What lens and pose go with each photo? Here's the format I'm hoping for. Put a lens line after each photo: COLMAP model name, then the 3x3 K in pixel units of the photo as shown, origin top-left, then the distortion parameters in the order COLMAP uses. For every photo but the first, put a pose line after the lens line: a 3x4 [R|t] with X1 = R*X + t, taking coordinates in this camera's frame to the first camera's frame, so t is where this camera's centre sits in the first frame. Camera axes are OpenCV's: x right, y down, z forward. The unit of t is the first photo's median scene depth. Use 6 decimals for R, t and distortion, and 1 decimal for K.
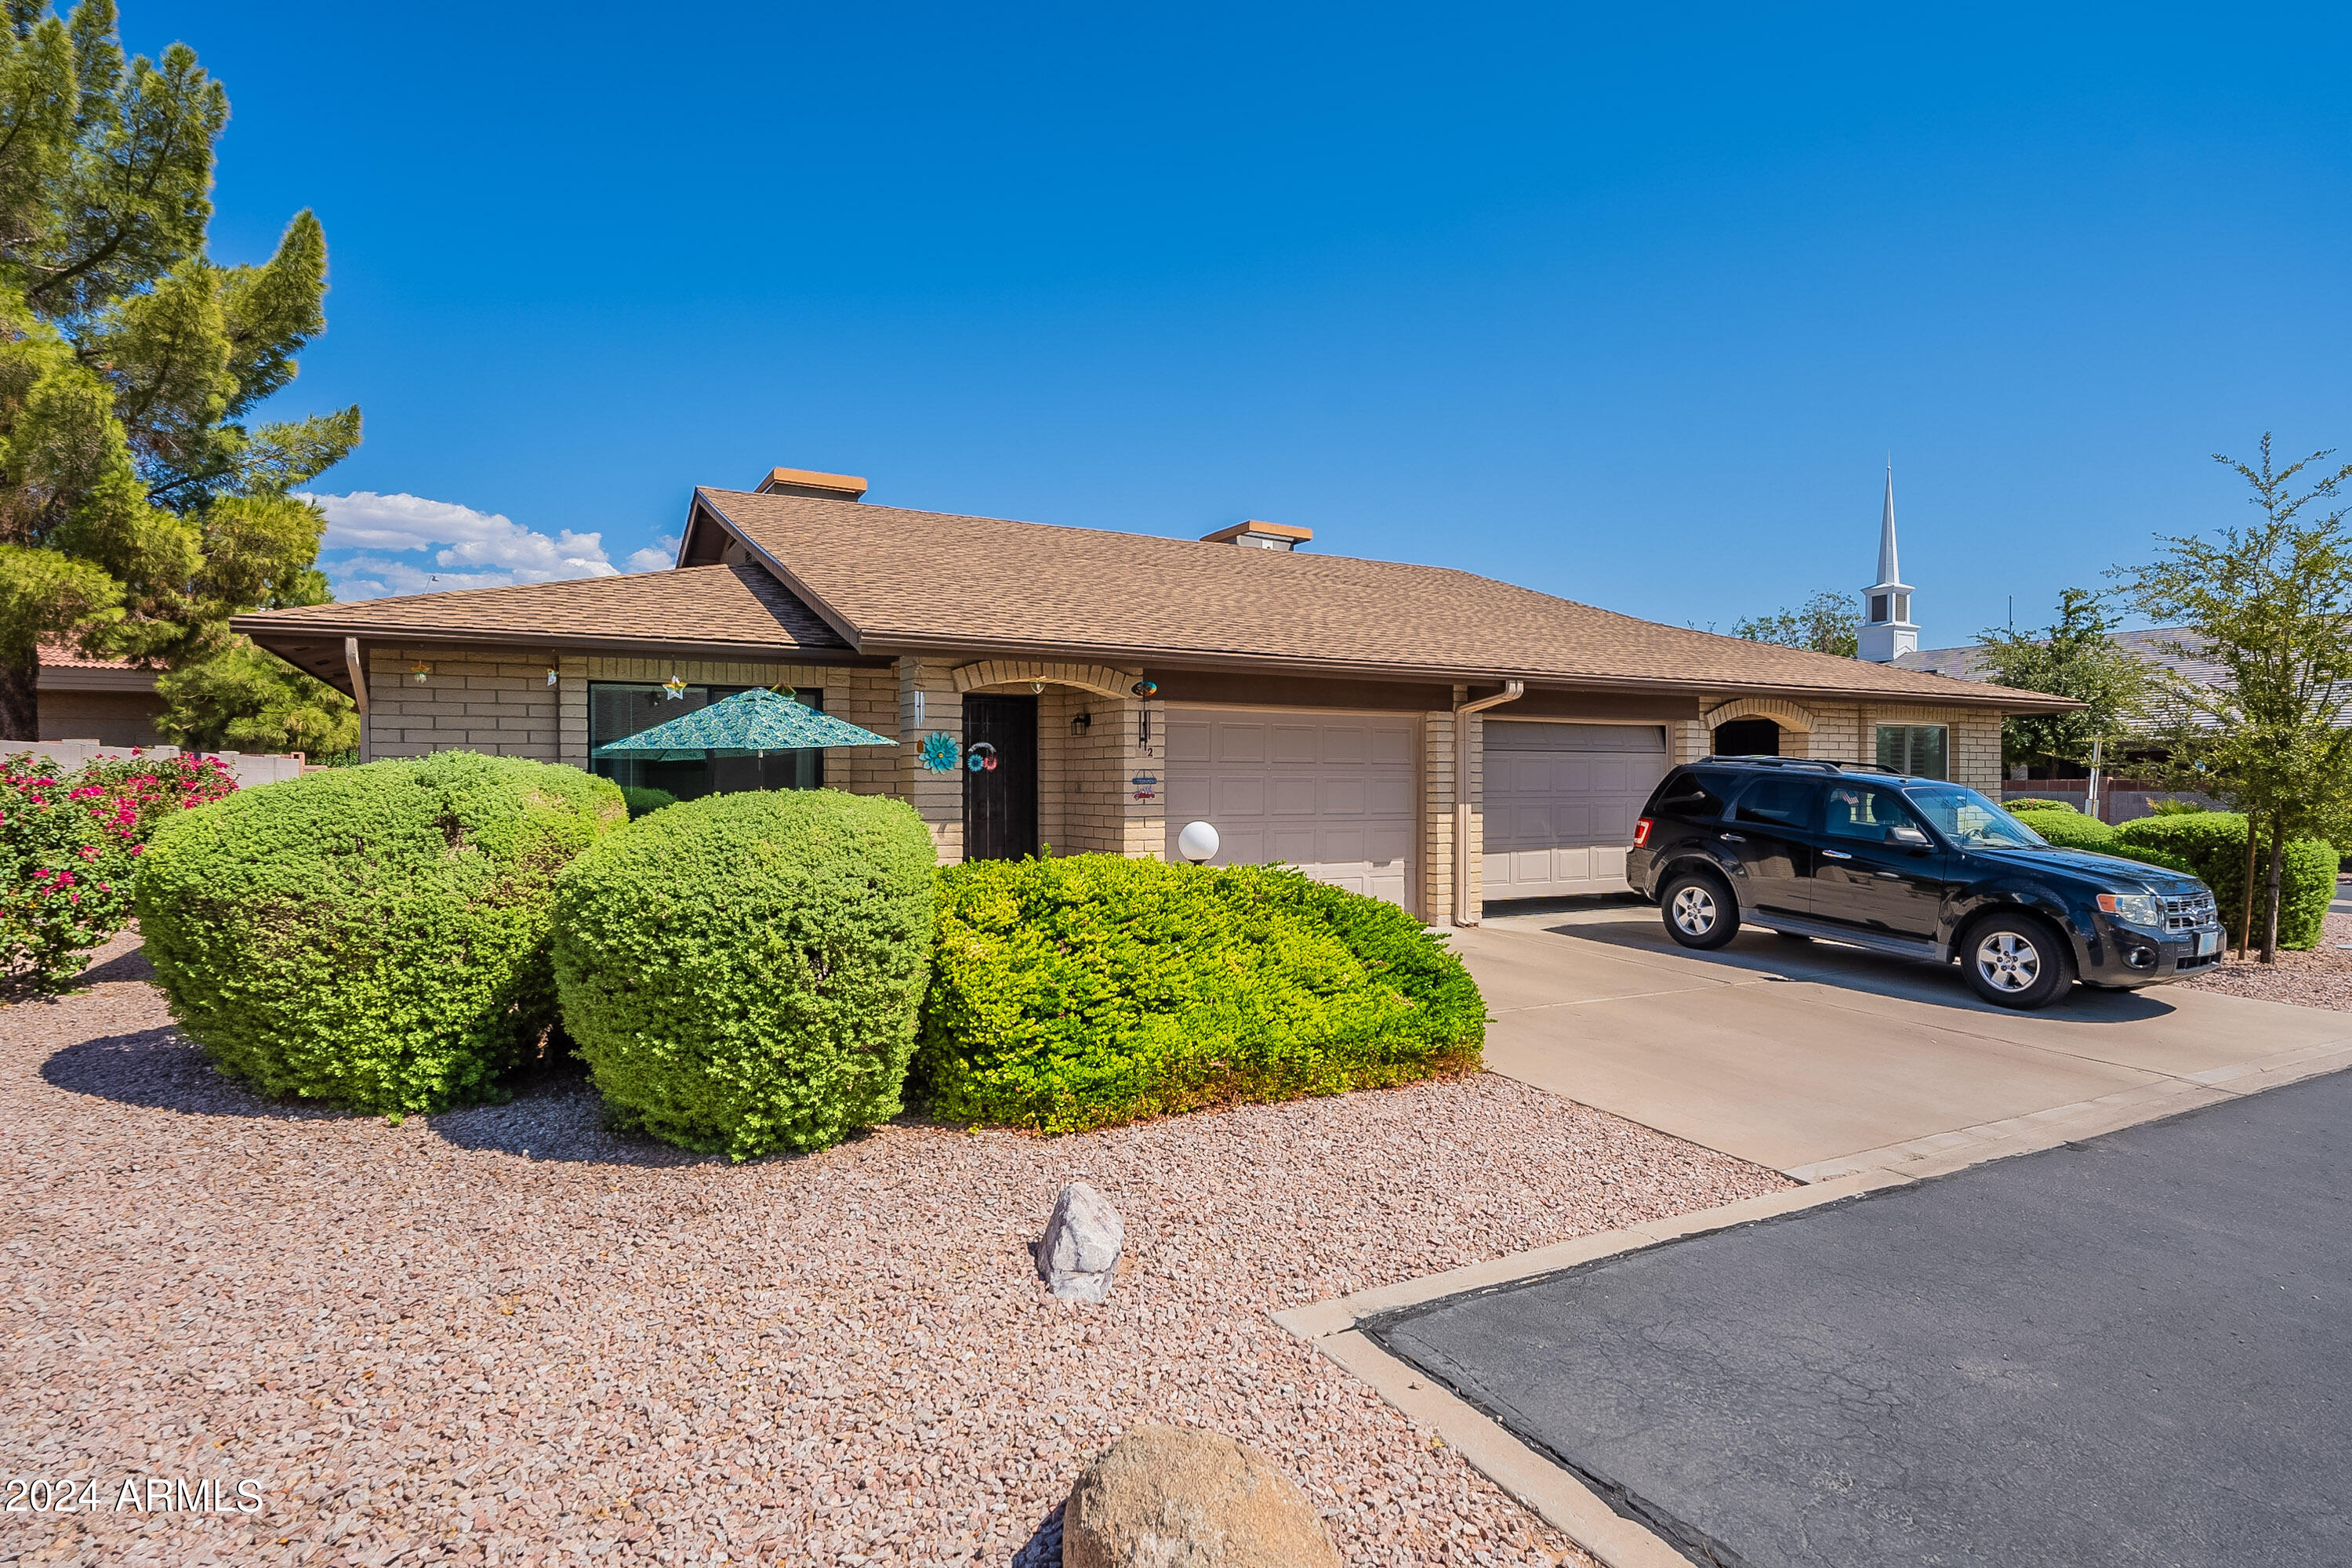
lens RADIAL K [[1238.2, 0, 1200.3], [0, 1238.2, 785.6], [0, 0, 1]] dist [-0.002456, 0.000362]
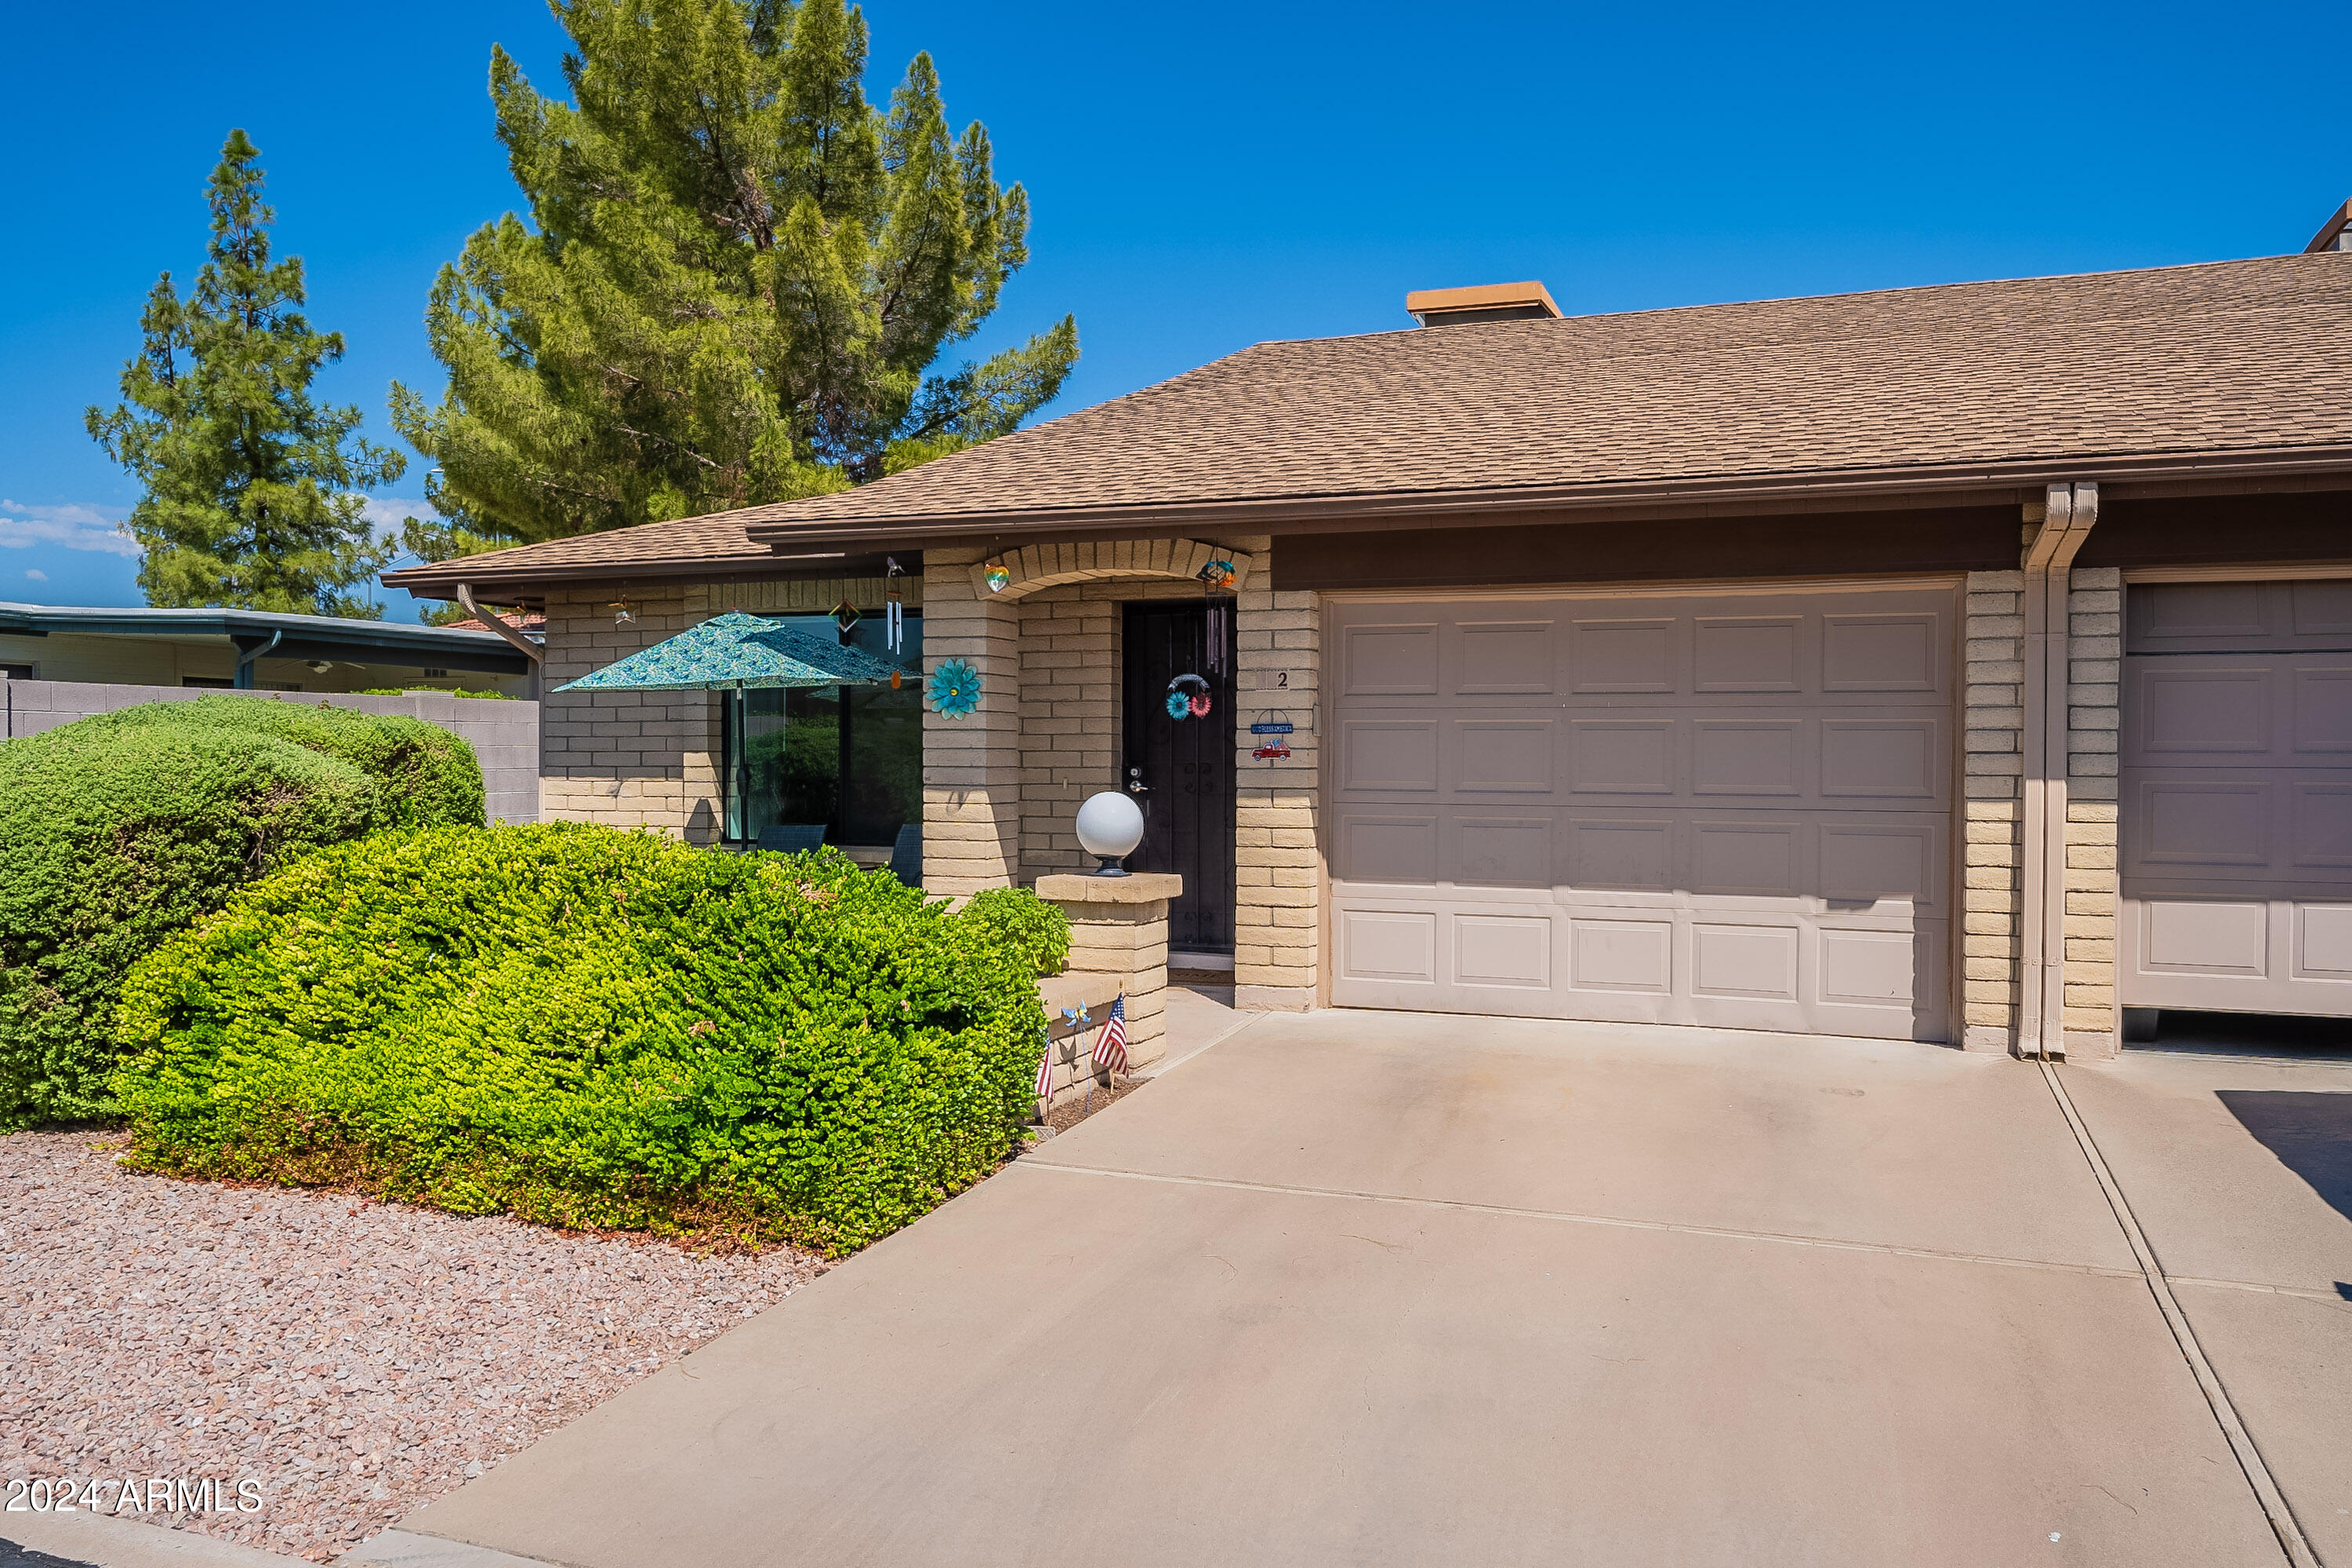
lens RADIAL K [[1824.0, 0, 1176.0], [0, 1824.0, 784.0], [0, 0, 1]] dist [0.002412, -0.008267]
pose [[0.629231, 0.012730, -0.777114, 0.772056], [-0.007385, 0.999919, 0.010400, 0.017937], [0.777183, -0.000805, 0.629274, 0.527096]]
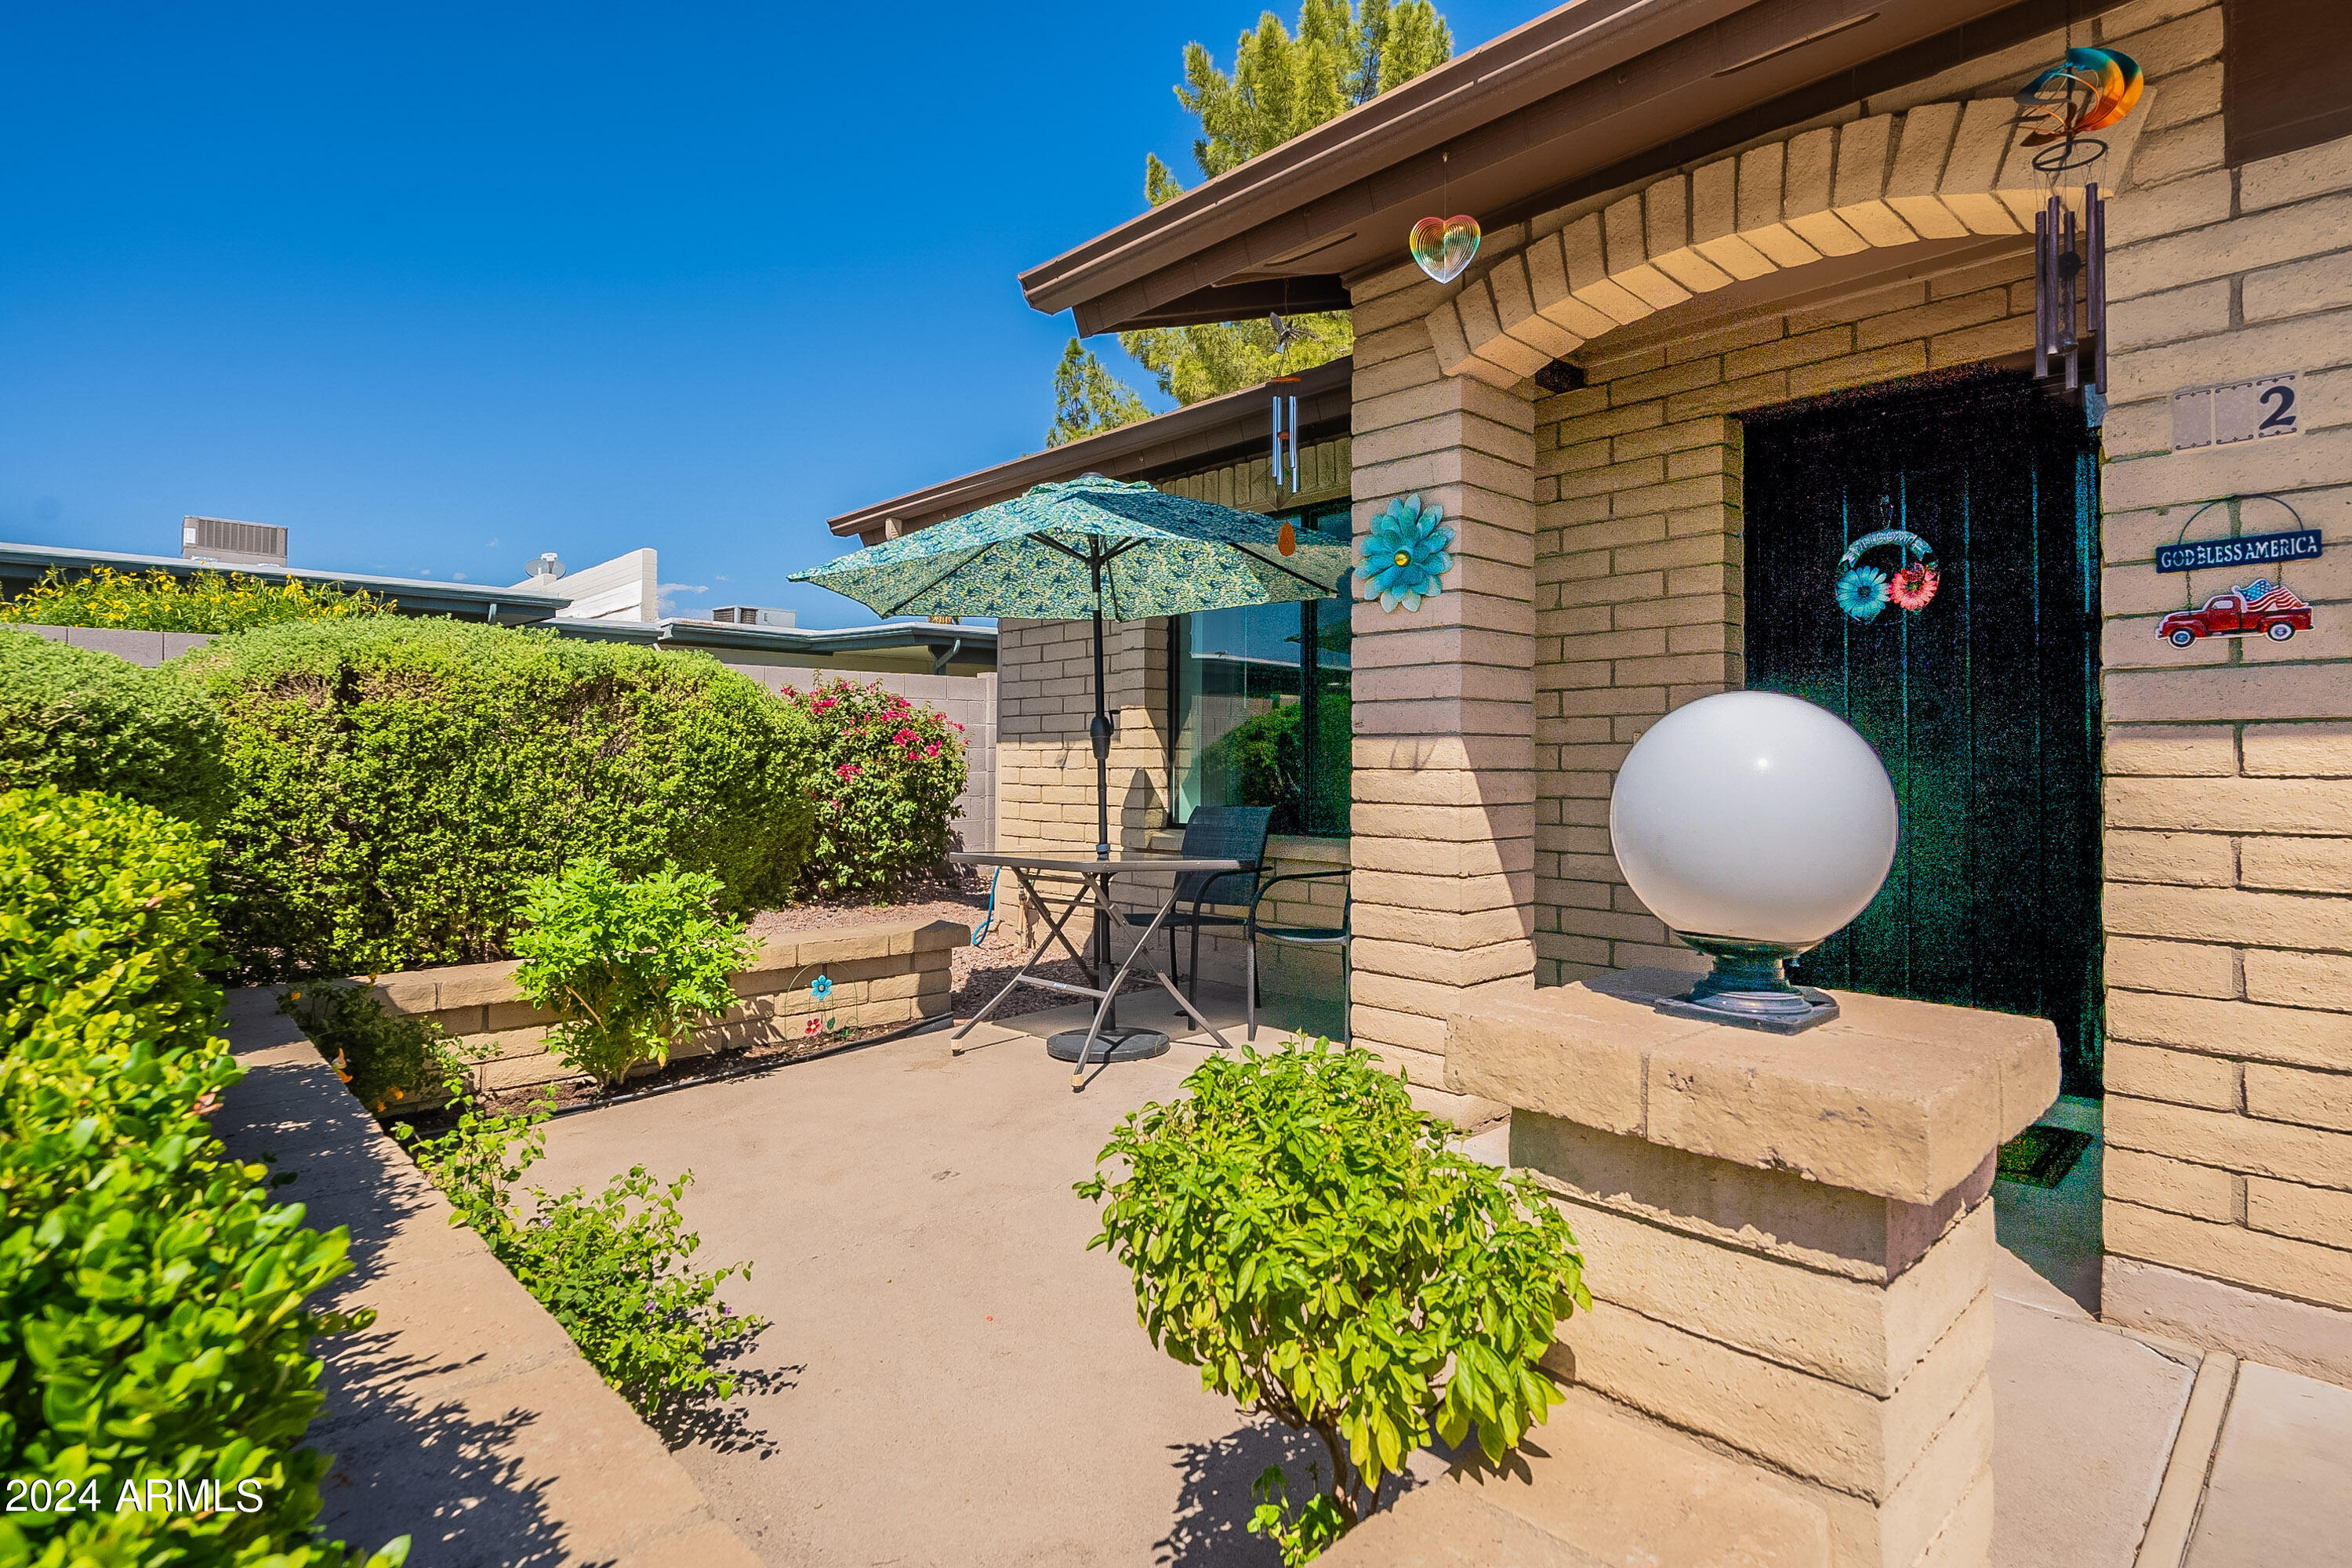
lens RADIAL K [[1198.5, 0, 1172.3], [0, 1198.5, 755.7], [0, 0, 1]] dist [-0.002812, -0.000616]
pose [[0.222681, -0.004036, -0.974883, 0.142075], [-0.008416, 0.999946, -0.006062, 0.042578], [0.974855, 0.009555, 0.222635, 0.994056]]
